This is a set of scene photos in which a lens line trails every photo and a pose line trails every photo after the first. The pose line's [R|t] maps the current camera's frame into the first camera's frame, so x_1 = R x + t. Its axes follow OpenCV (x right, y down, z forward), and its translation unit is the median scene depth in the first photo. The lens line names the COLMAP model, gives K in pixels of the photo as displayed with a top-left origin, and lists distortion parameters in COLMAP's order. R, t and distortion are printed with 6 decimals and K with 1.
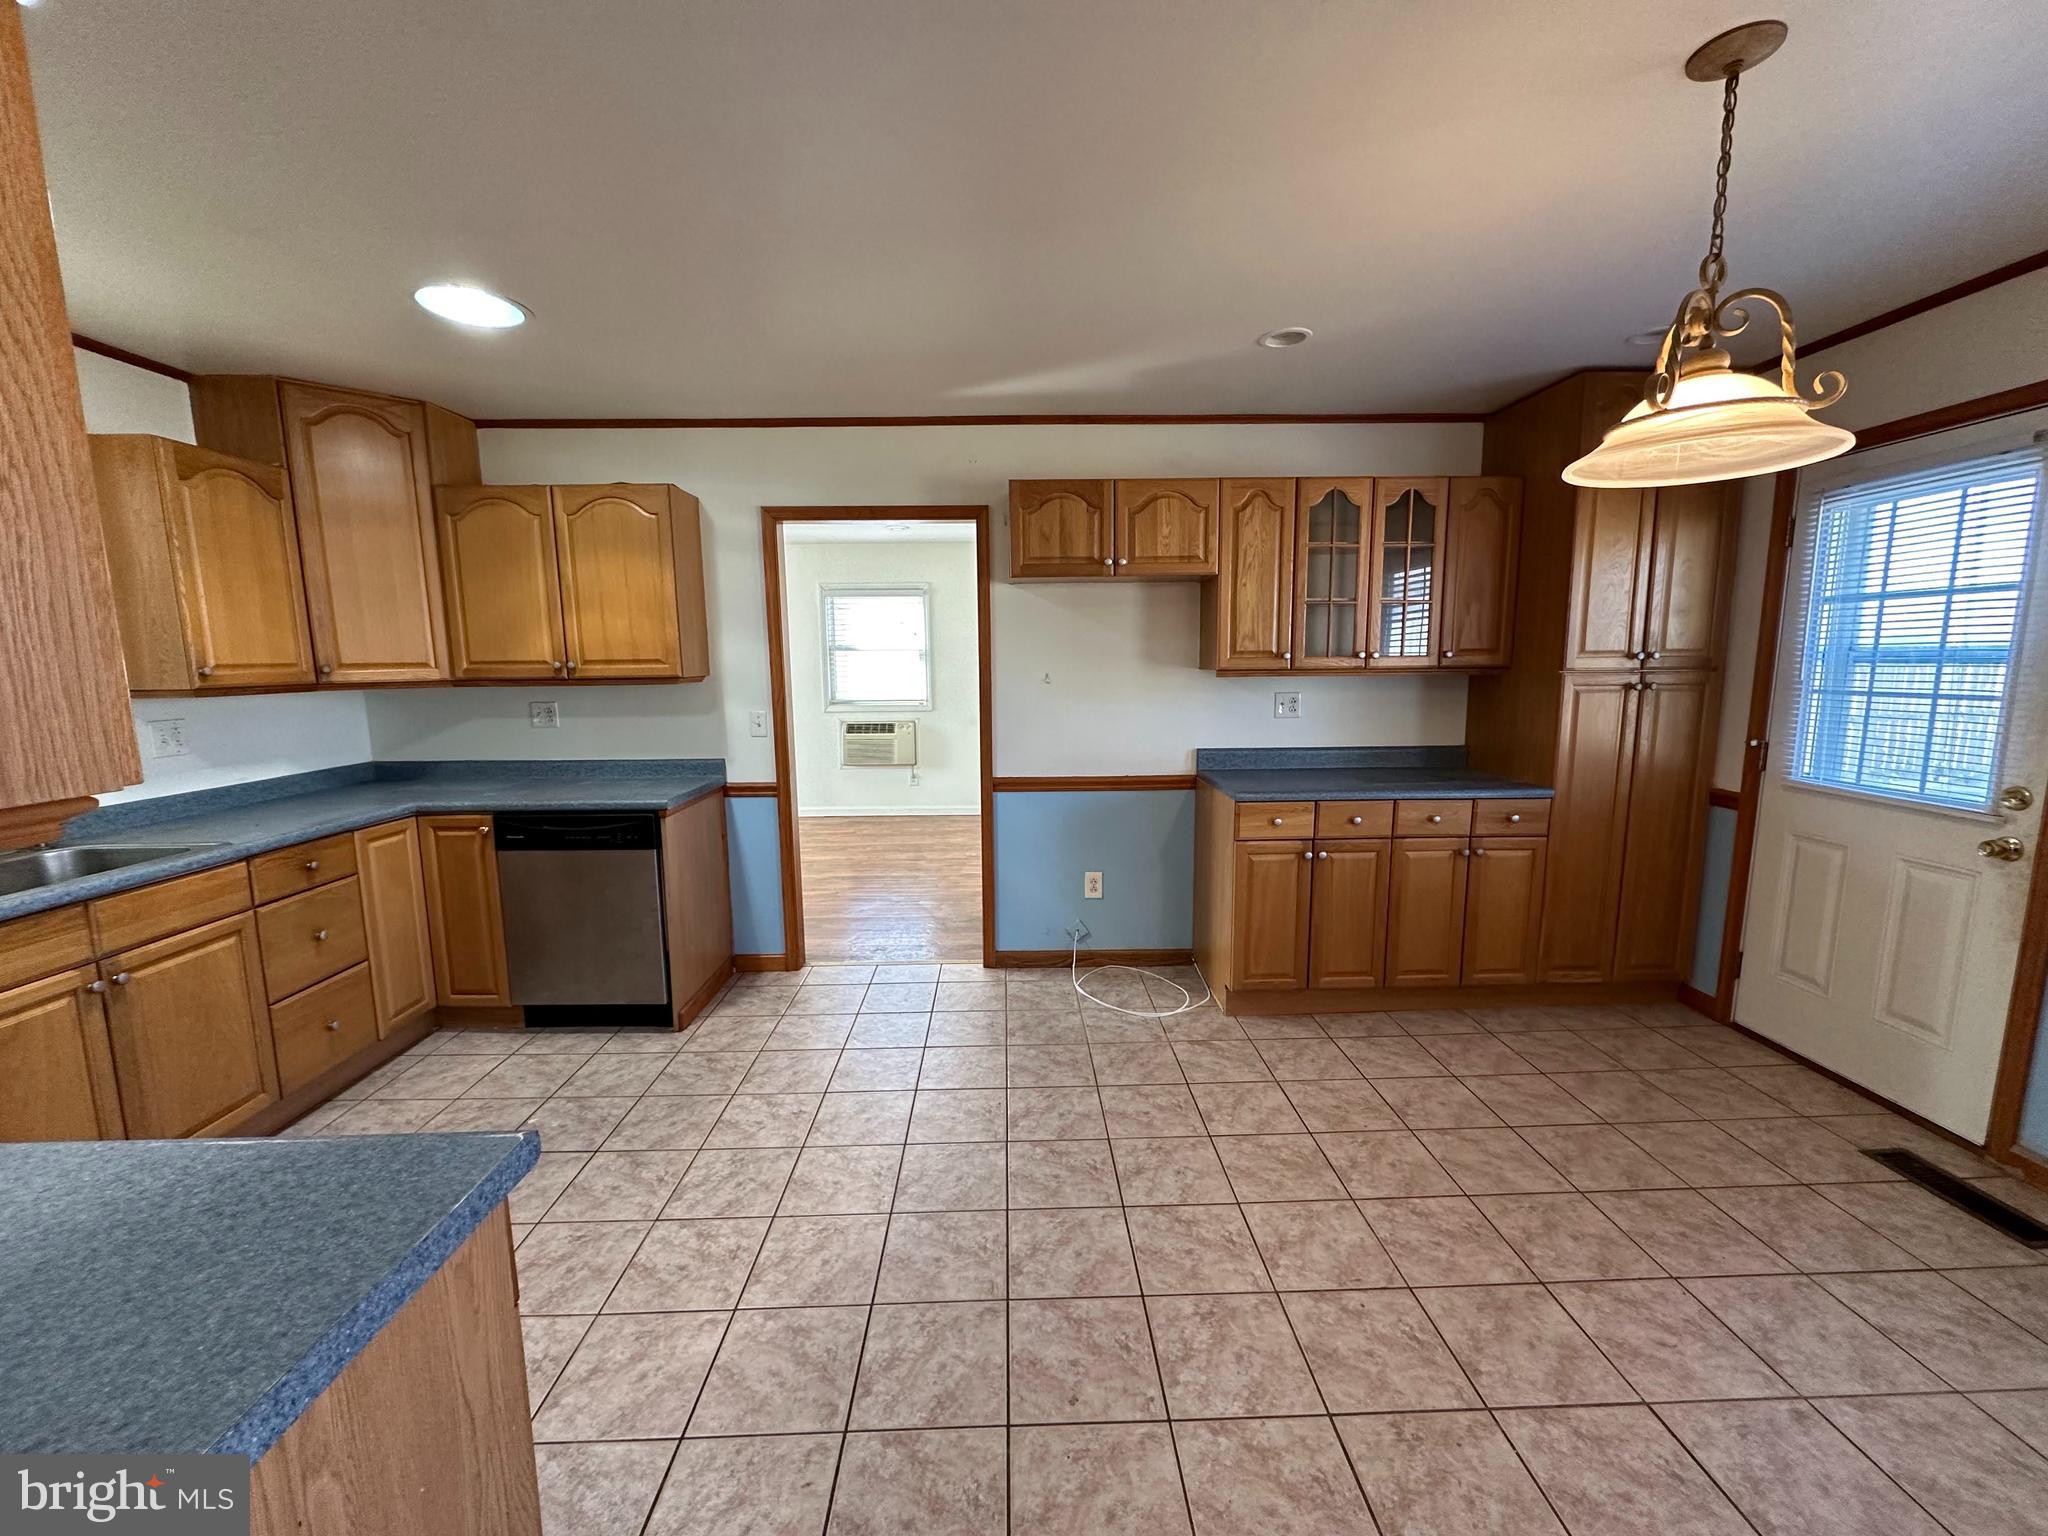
lens RADIAL K [[810.8, 0, 1021.2], [0, 810.8, 776.7], [0, 0, 1]] dist [-0.004272, 0.000848]
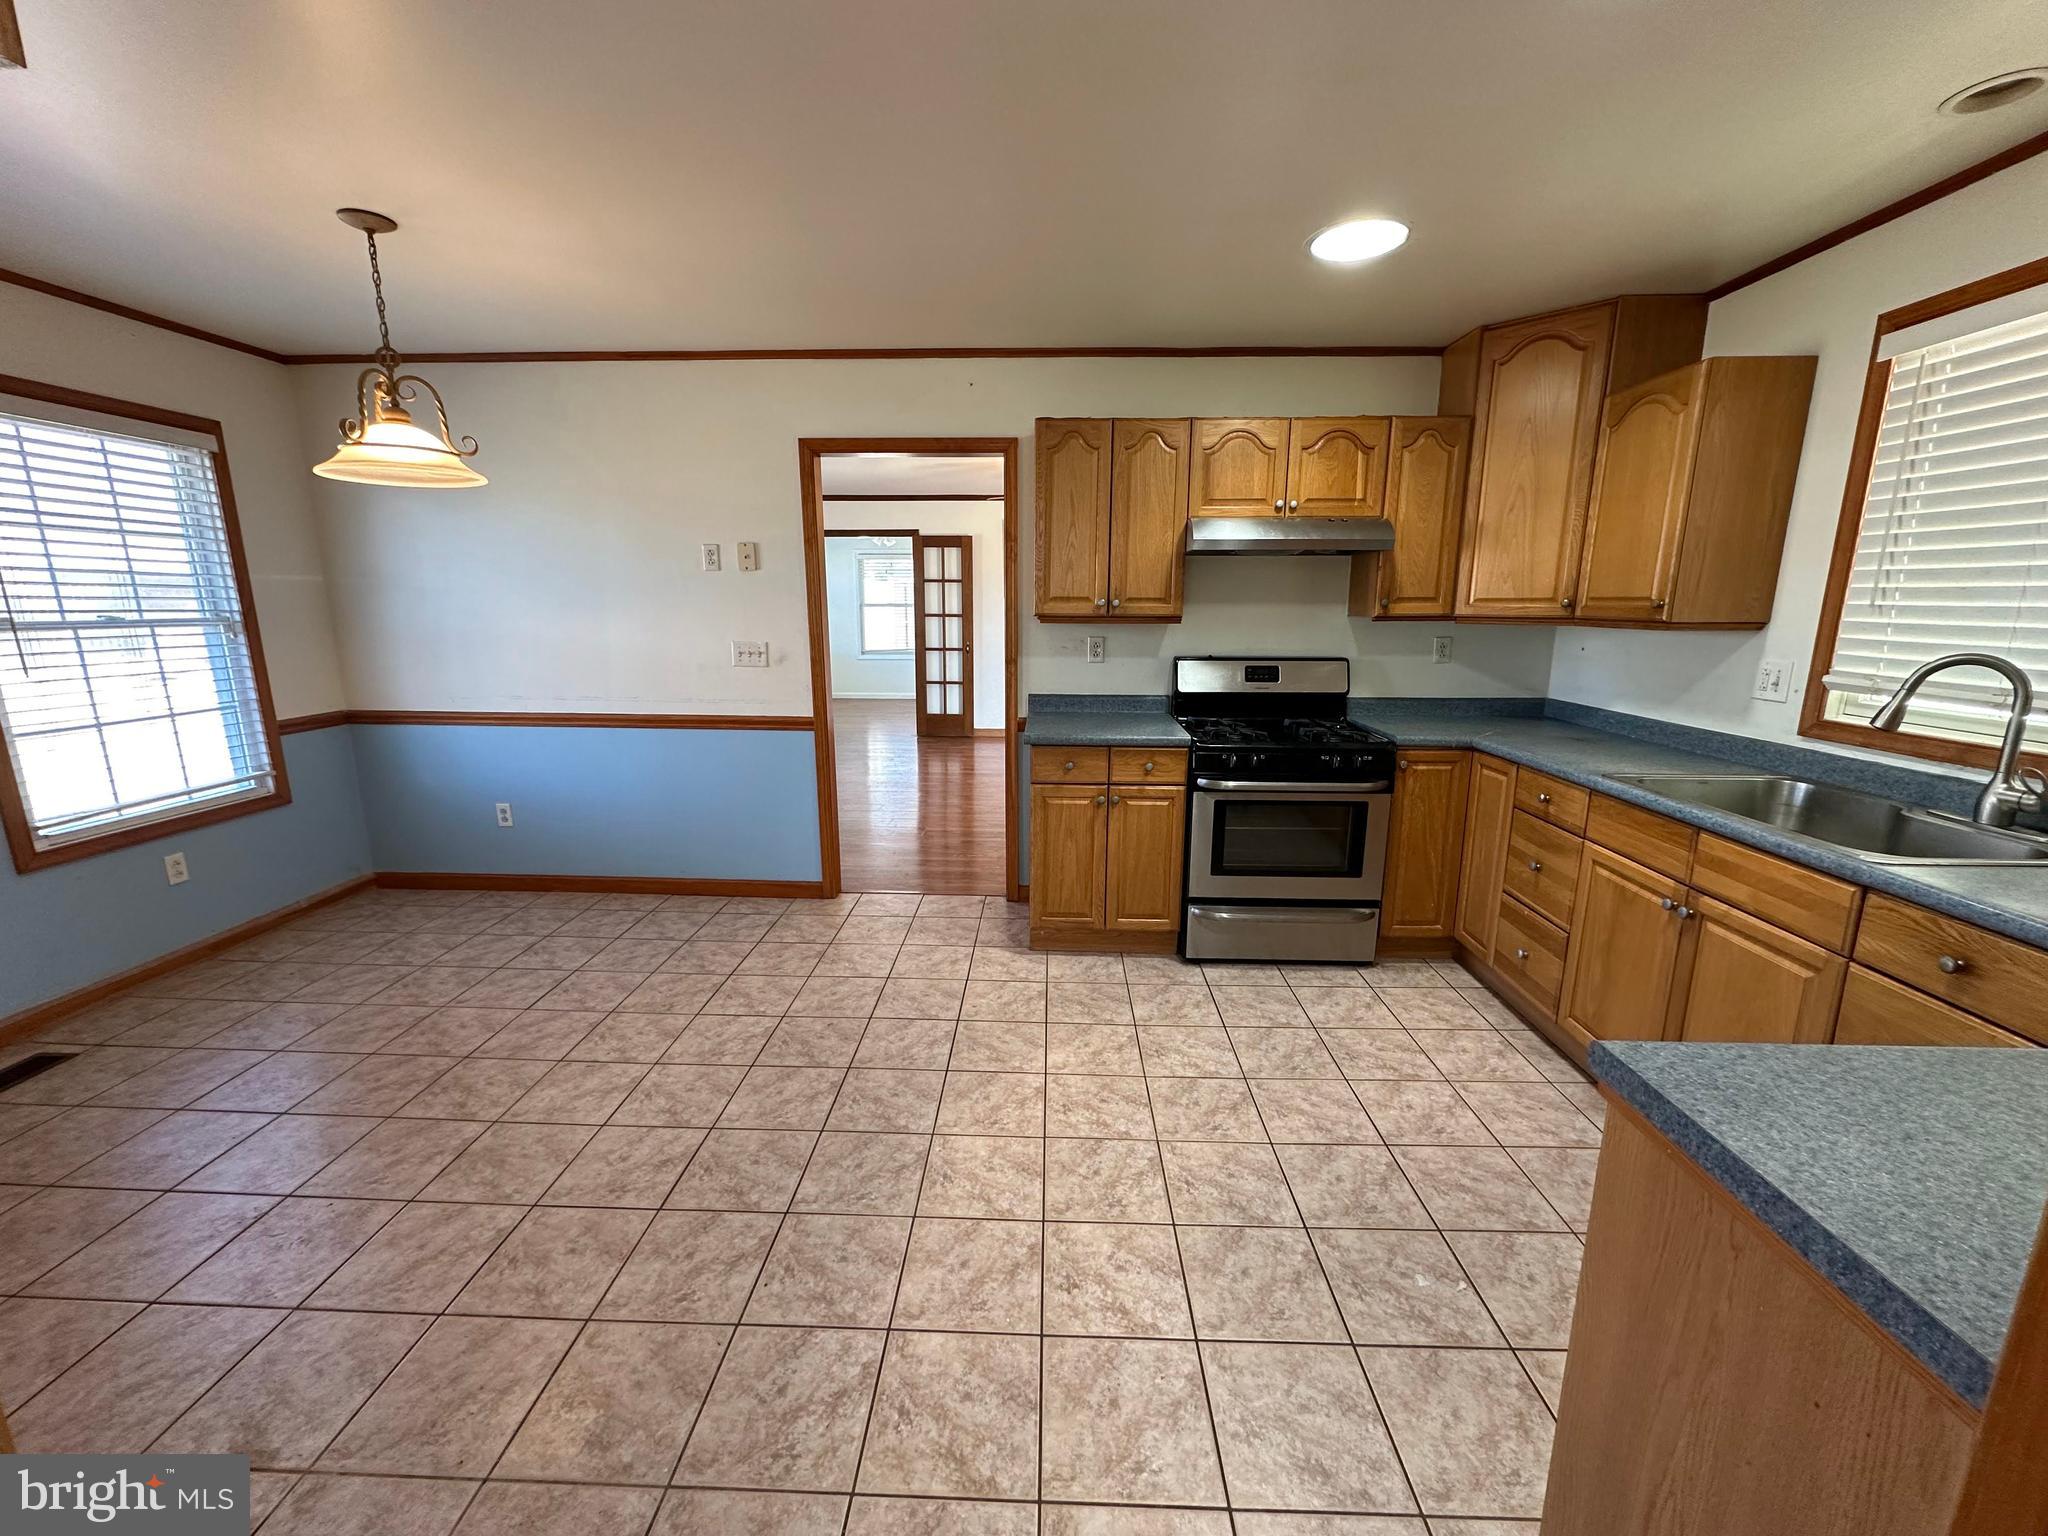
lens RADIAL K [[810.8, 0, 1021.2], [0, 810.8, 778.1], [0, 0, 1]] dist [-0.004272, 0.000848]
pose [[-0.998324, -0.003018, 0.057797, -0.269155], [0.017631, 0.935312, 0.353384, -0.206322], [-0.055125, 0.353811, -0.933691, 1.457905]]
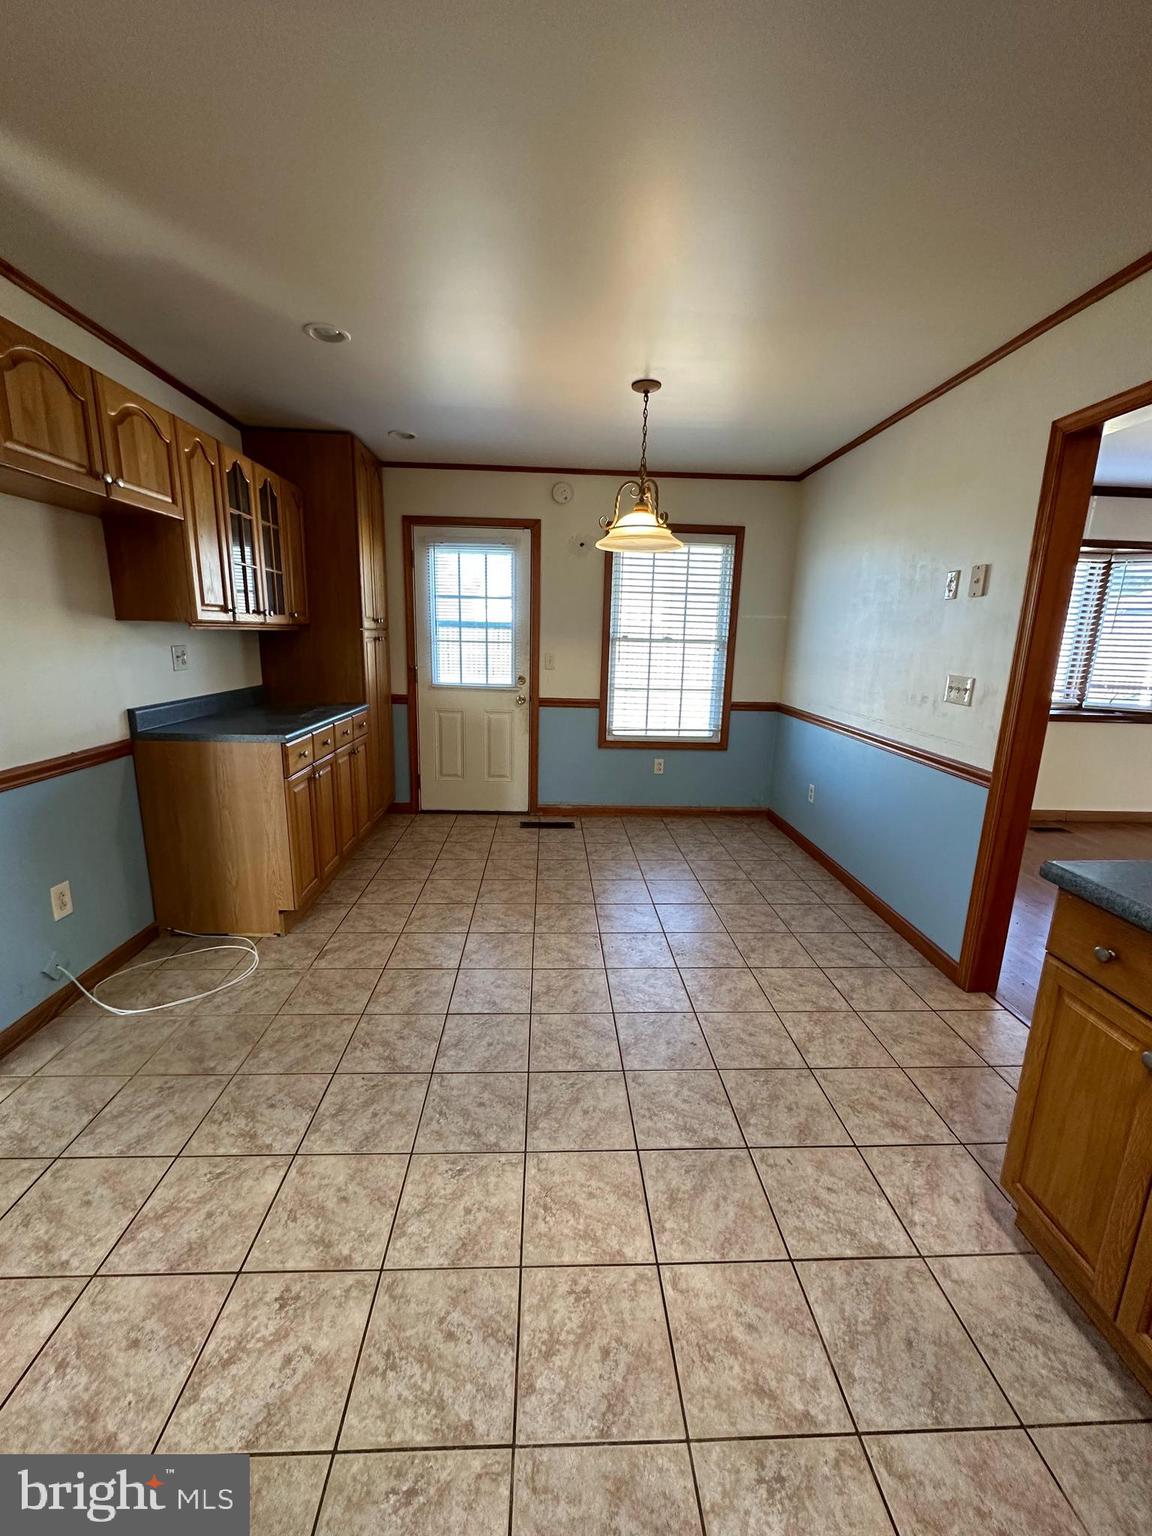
lens RADIAL K [[608.1, 0, 575.0], [0, 608.1, 771.6], [0, 0, 1]] dist [-0.004272, 0.000848]
pose [[-0.023354, -0.211257, 0.977151, -0.659103], [0.120937, 0.969643, 0.212524, -0.070795], [-0.992385, 0.123137, 0.002904, 0.706834]]
